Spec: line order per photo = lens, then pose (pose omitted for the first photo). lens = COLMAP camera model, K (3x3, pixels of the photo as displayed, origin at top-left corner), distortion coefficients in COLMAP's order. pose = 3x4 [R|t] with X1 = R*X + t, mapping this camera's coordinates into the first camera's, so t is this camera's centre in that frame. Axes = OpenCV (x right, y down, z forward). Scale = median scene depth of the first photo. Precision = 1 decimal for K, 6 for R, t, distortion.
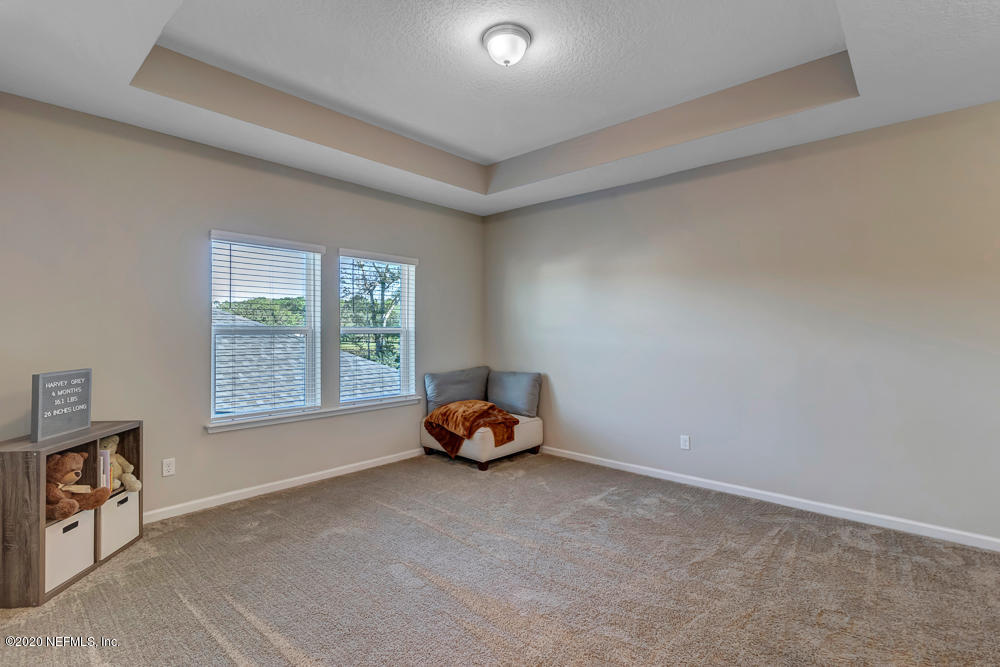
lens RADIAL K [[470.6, 0, 500.9], [0, 470.6, 328.6], [0, 0, 1]] dist [0.015442, 0.000875]
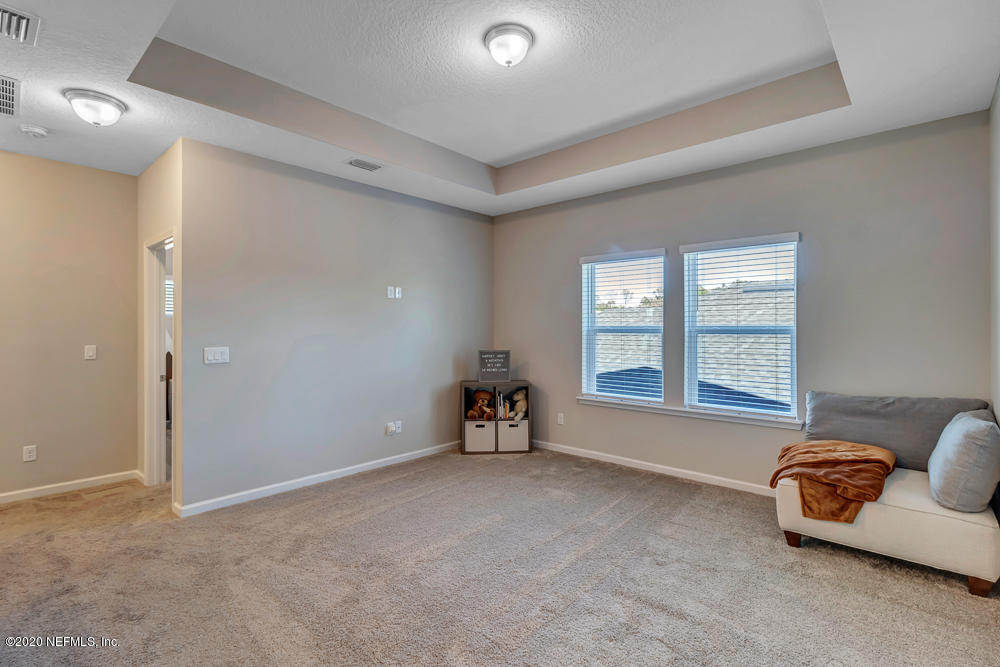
lens RADIAL K [[470.6, 0, 494.3], [0, 470.6, 331.1], [0, 0, 1]] dist [0.015442, 0.000875]
pose [[0.011488, -0.002488, -0.999931, 1.003336], [-0.002443, 0.999994, -0.002516, 0.014690], [0.999931, 0.002472, 0.011482, 0.941932]]
